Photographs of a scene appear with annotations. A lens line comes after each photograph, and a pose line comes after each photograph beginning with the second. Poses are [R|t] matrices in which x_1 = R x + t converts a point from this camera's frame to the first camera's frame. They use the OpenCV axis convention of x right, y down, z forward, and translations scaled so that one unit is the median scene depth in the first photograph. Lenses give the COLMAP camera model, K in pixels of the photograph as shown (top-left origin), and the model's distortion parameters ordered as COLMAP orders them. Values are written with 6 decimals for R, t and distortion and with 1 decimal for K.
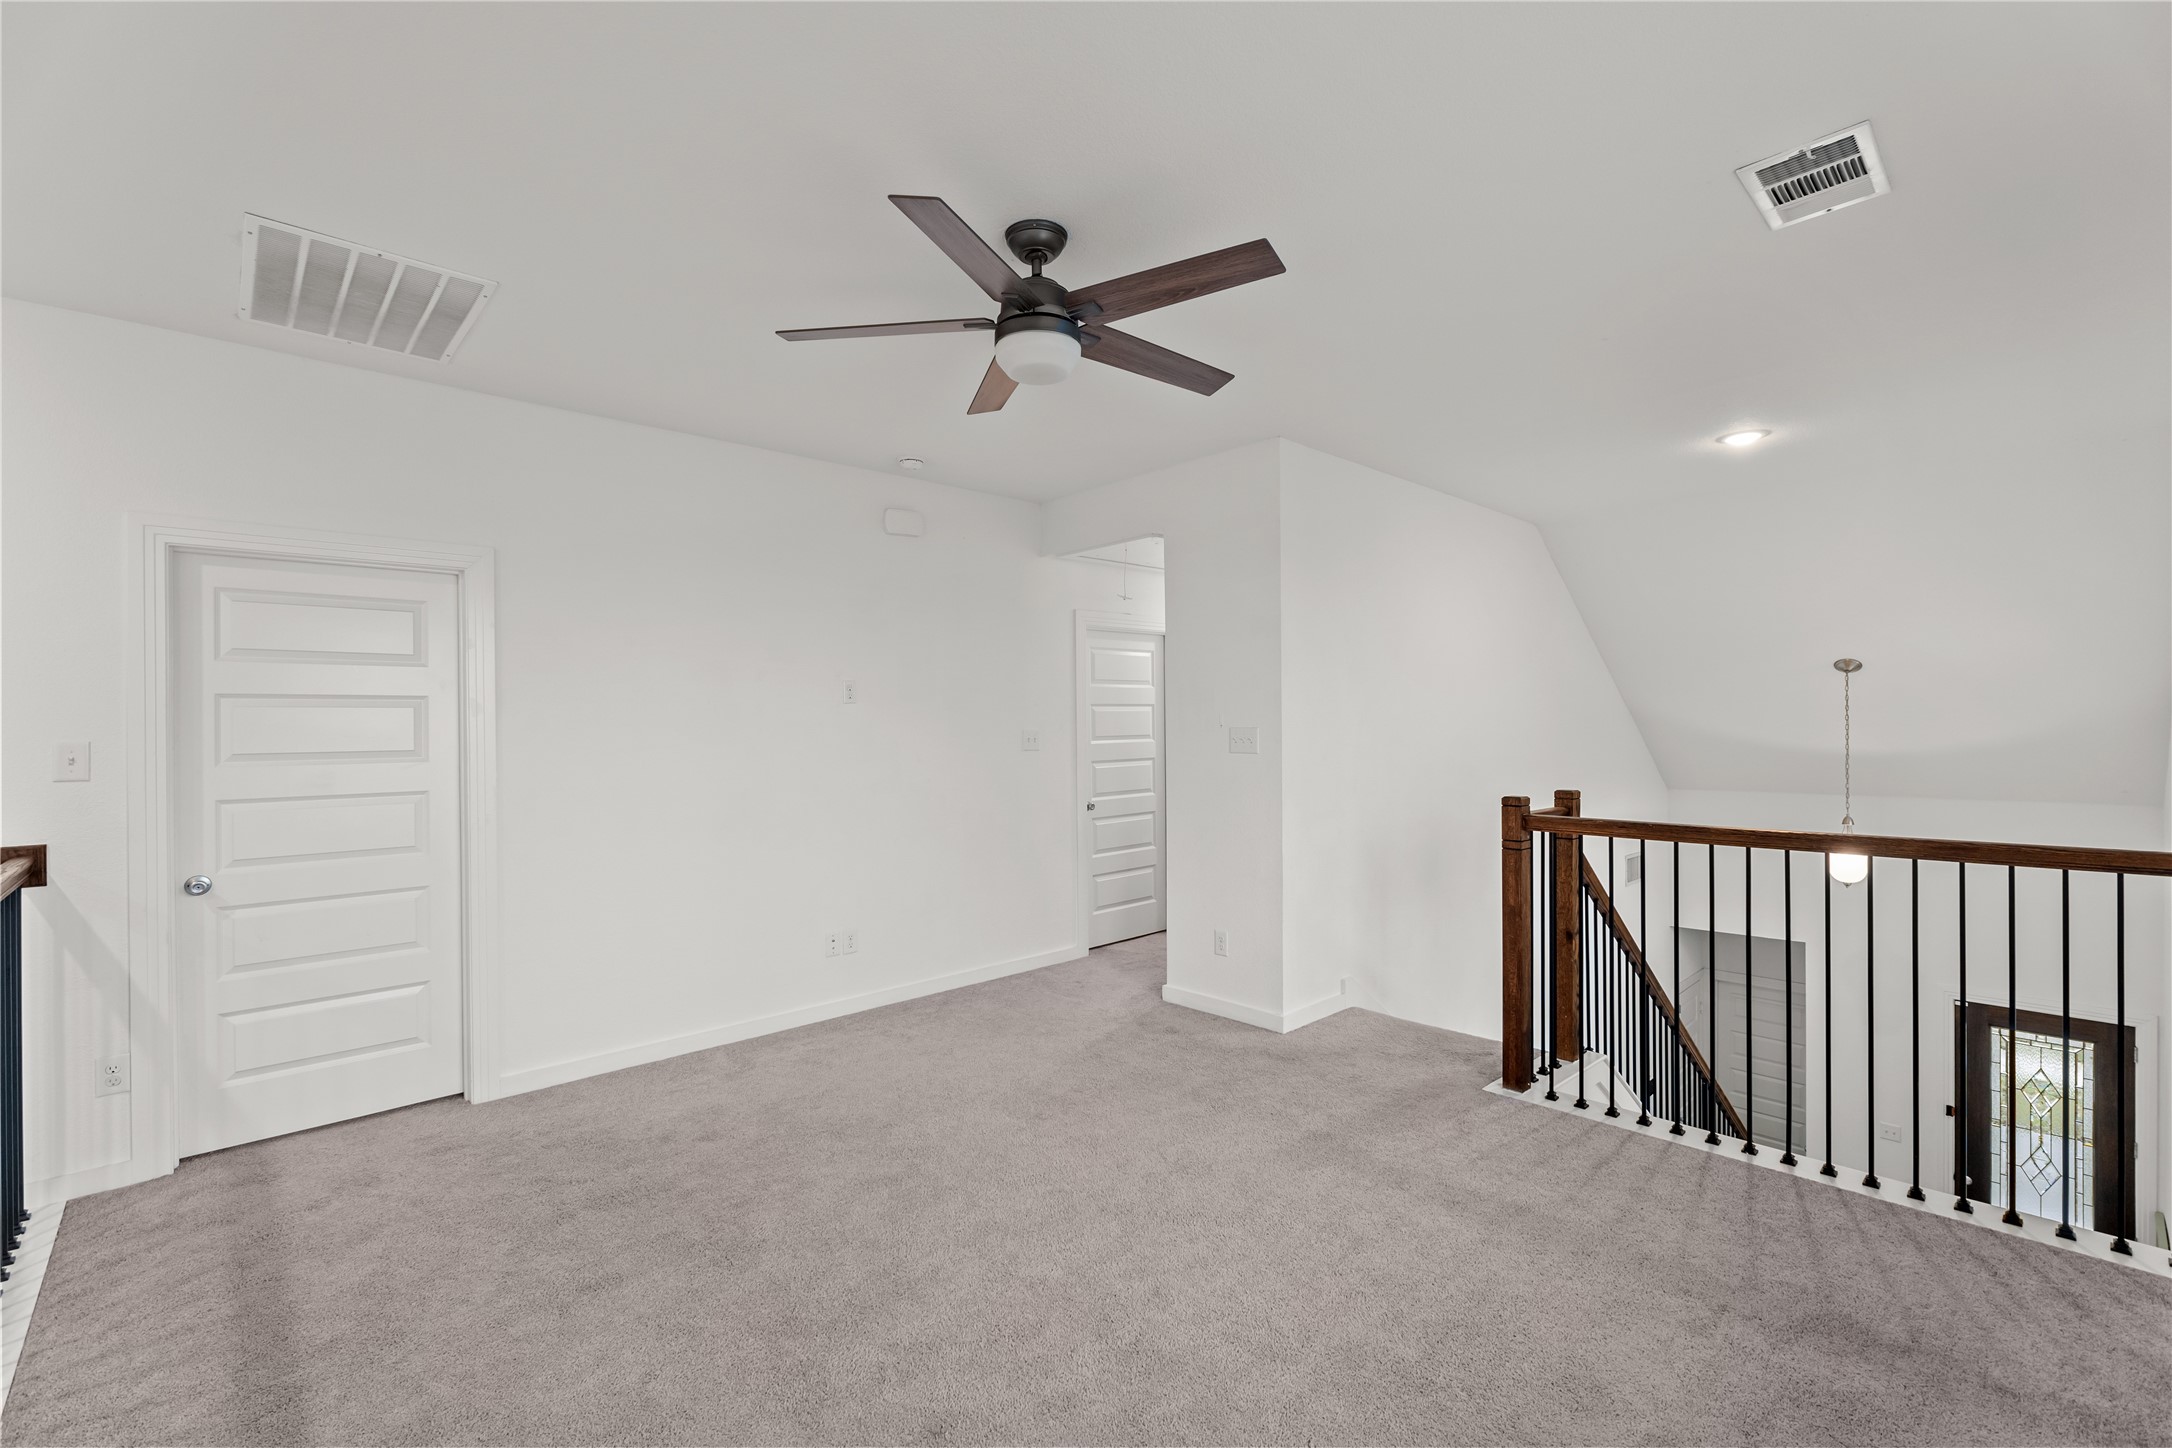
lens RADIAL K [[944.0, 0, 1094.7], [0, 944.0, 715.5], [0, 0, 1]] dist [-0.010559, -0.000048]
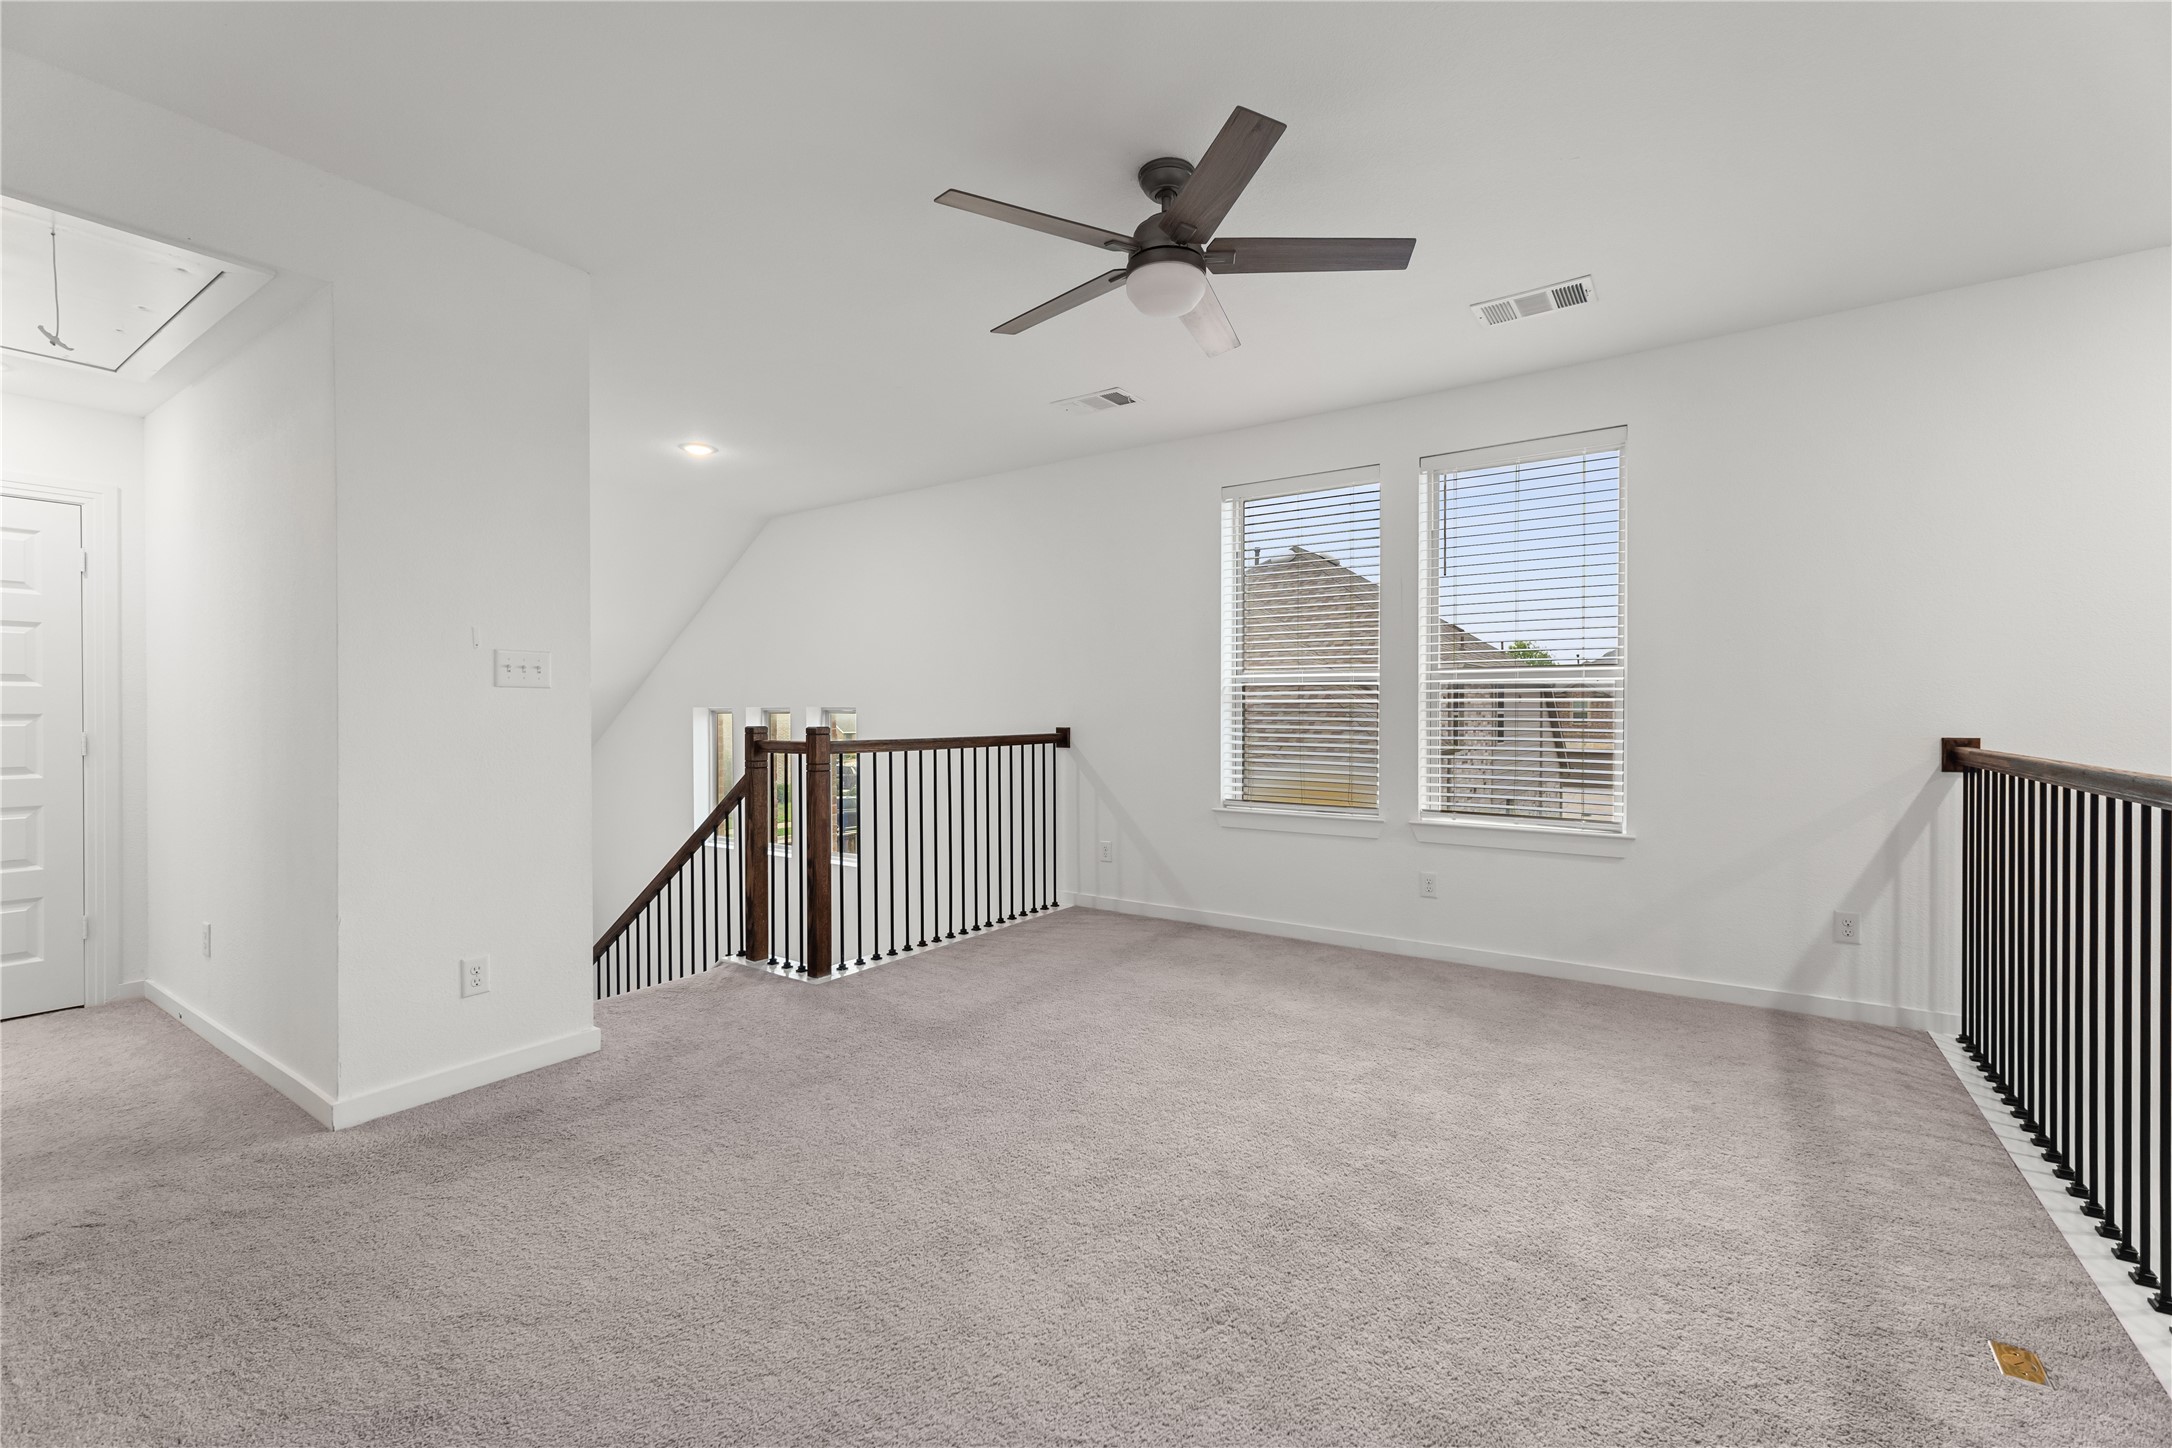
lens RADIAL K [[922.5, 0, 1092.6], [0, 922.5, 698.6], [0, 0, 1]] dist [0.002210, 0.000302]
pose [[-0.210307, 0.012119, 0.977560, -0.640179], [-0.006646, 0.999882, -0.013826, 0.054815], [-0.977613, -0.009404, -0.210202, 0.767329]]
